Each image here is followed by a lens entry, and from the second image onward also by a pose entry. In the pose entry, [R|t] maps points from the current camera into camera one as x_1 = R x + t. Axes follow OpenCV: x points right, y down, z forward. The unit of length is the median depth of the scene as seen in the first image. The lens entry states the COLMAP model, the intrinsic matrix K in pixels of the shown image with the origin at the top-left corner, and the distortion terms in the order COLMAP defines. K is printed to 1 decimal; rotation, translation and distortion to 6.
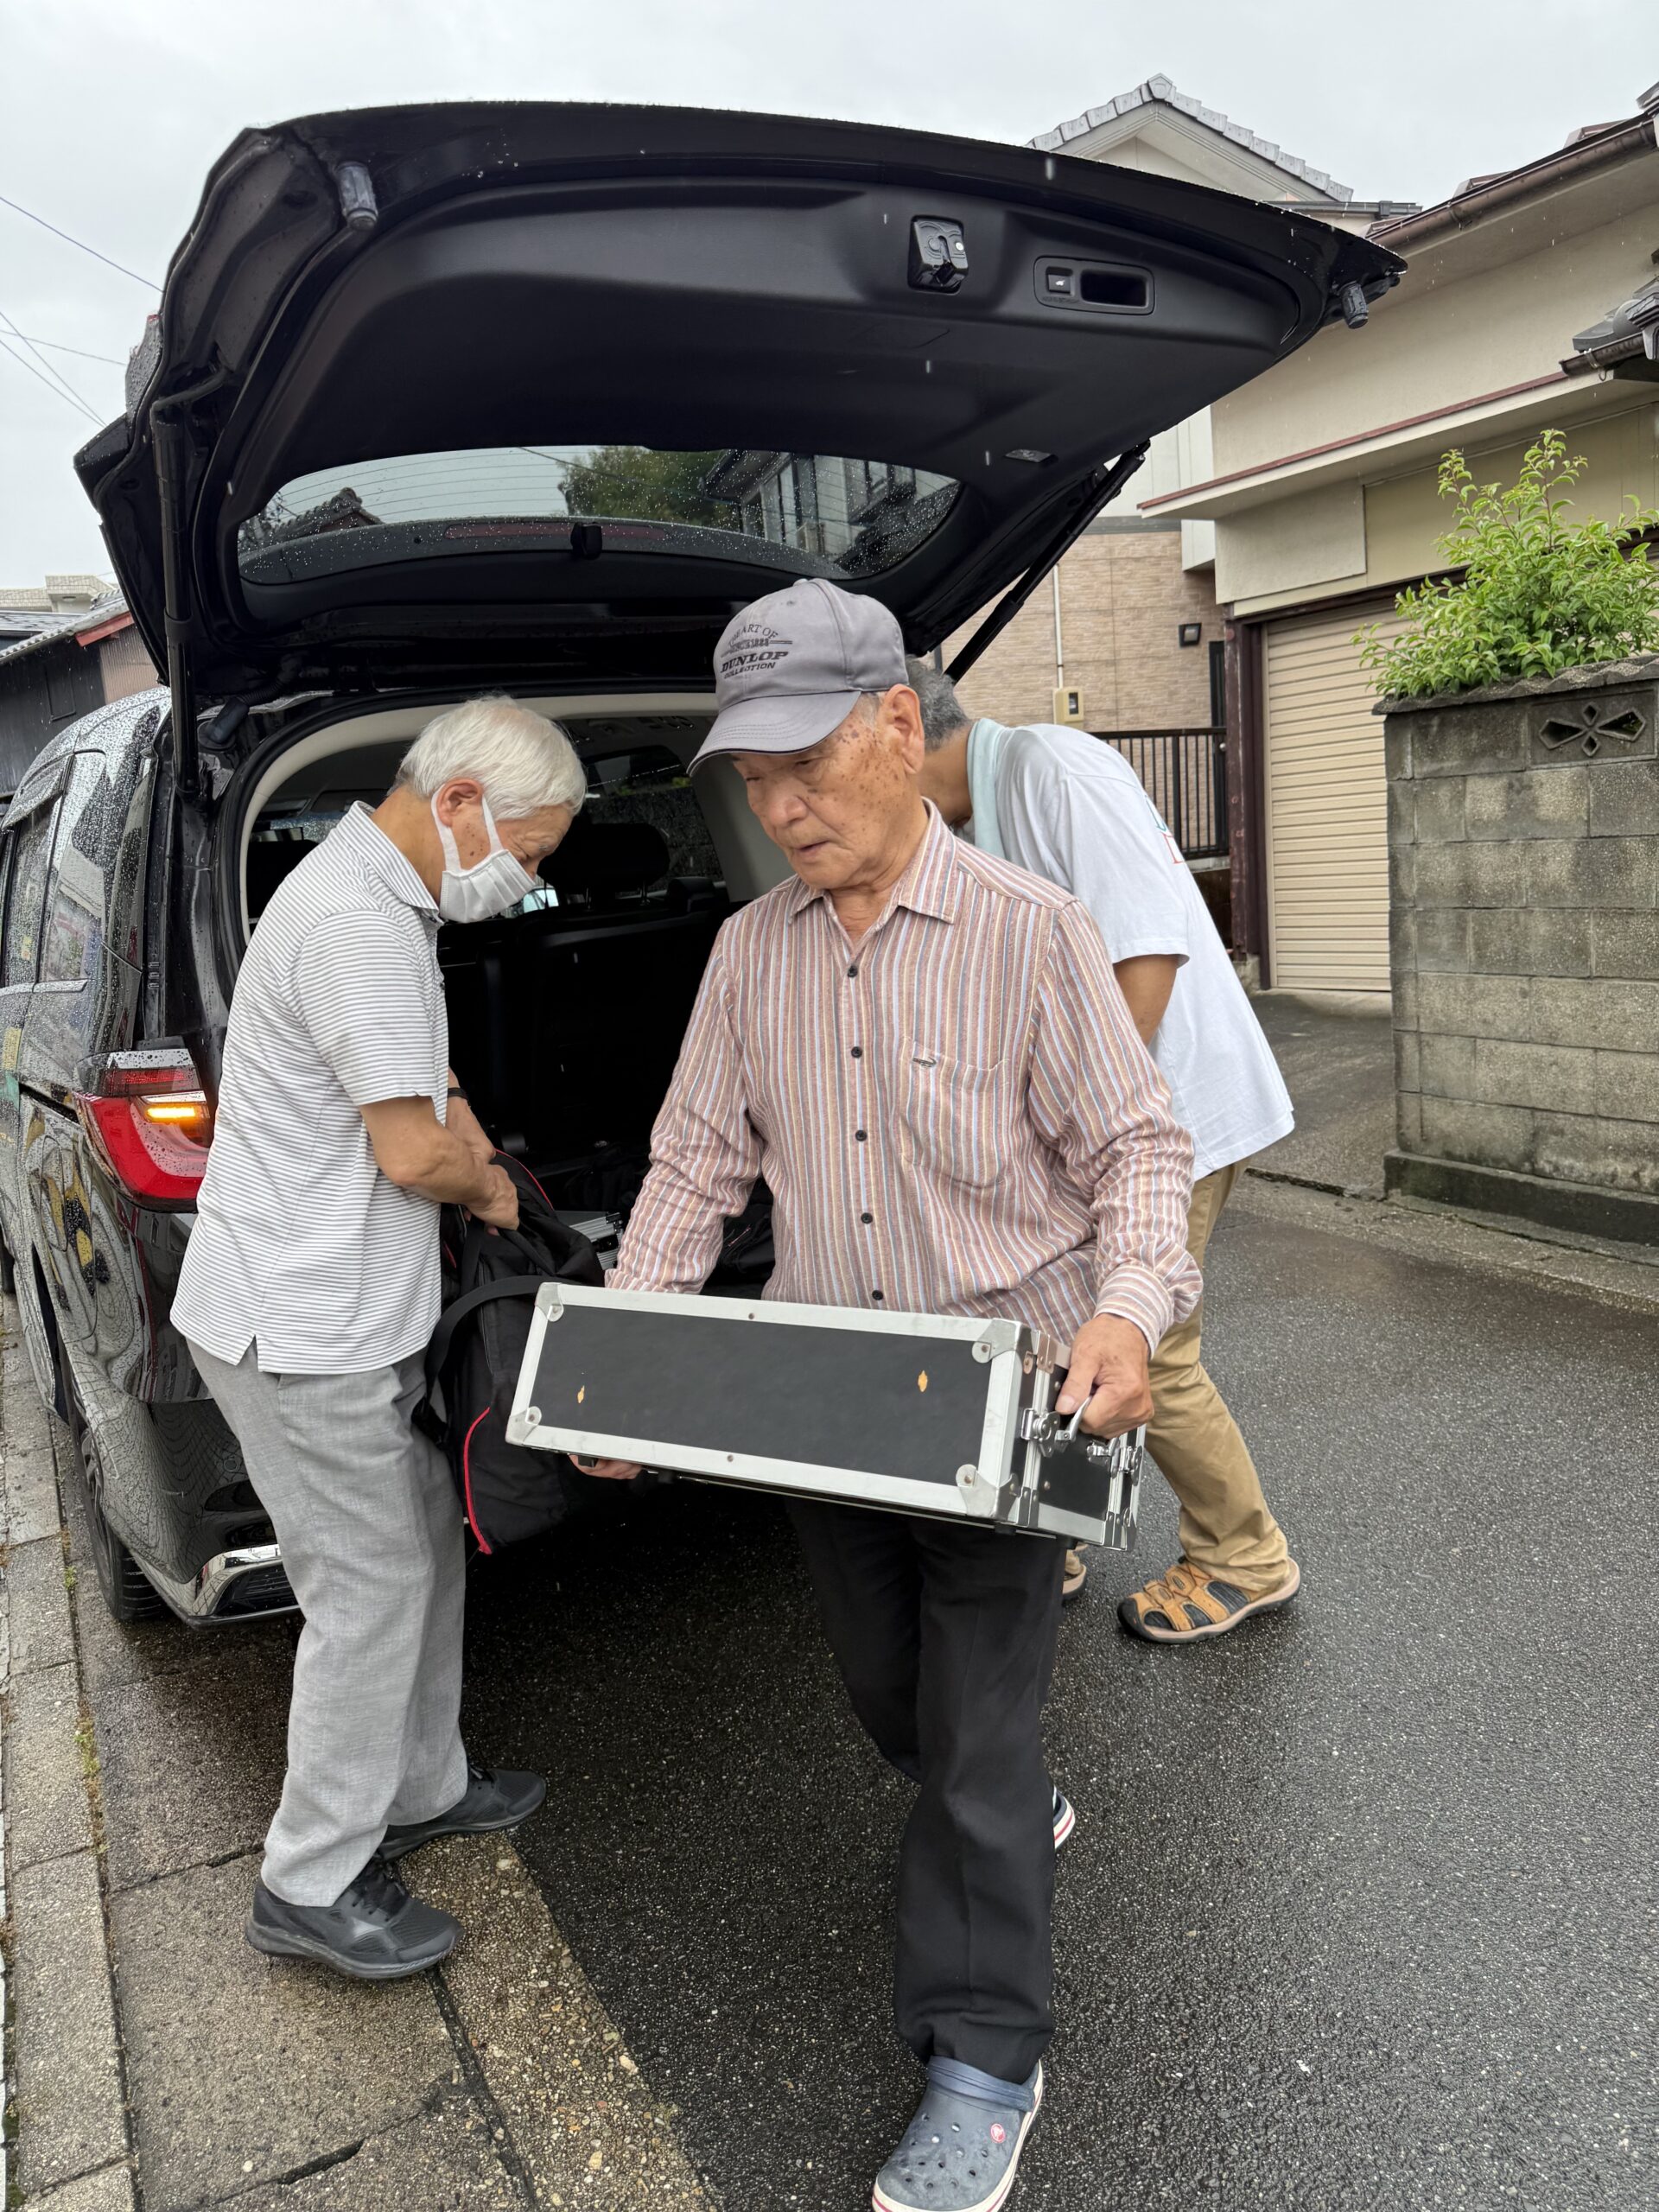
lens RADIAL K [[1721.5, 0, 831.6], [0, 1721.5, 1098.1], [0, 0, 1]] dist [0.059831, -0.135075]
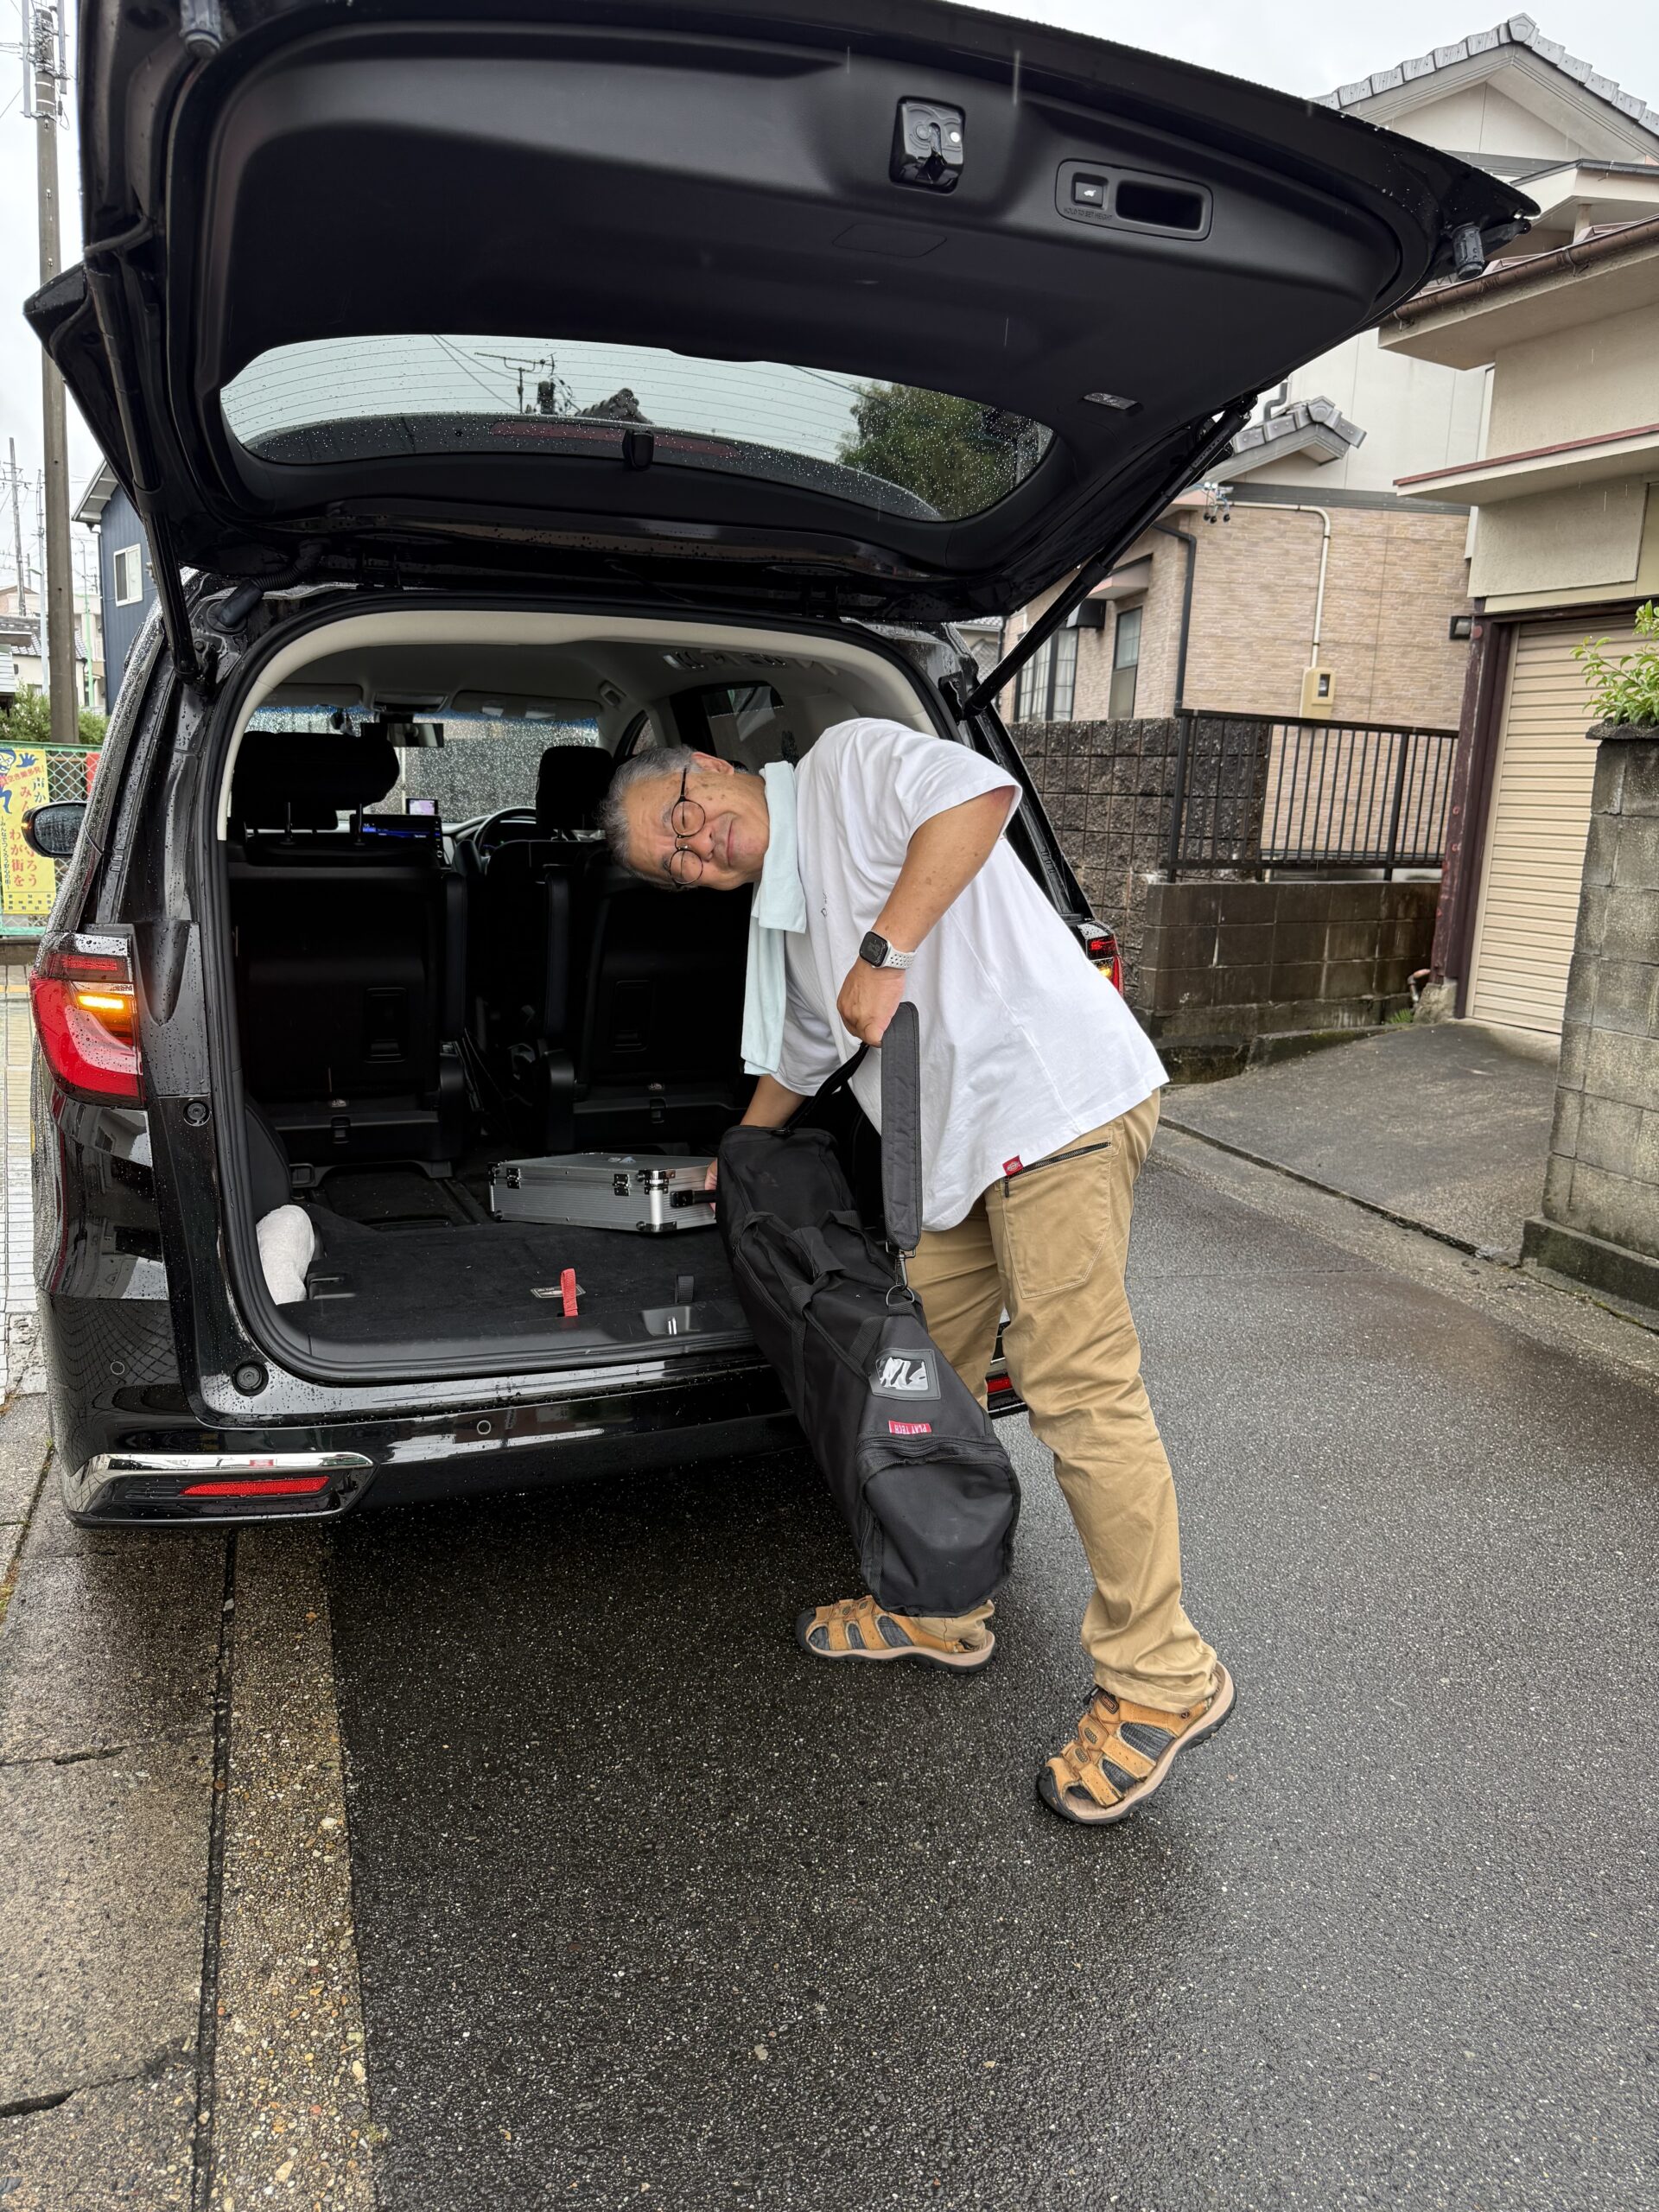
lens RADIAL K [[1713.0, 0, 825.3], [0, 1713.0, 1114.7], [0, 0, 1]] dist [0.041259, -0.086468]
pose [[0.979860, 0.148646, -0.133336, 0.105814], [-0.142663, 0.988329, 0.053407, -0.026999], [0.139718, -0.033309, 0.989631, 0.071776]]
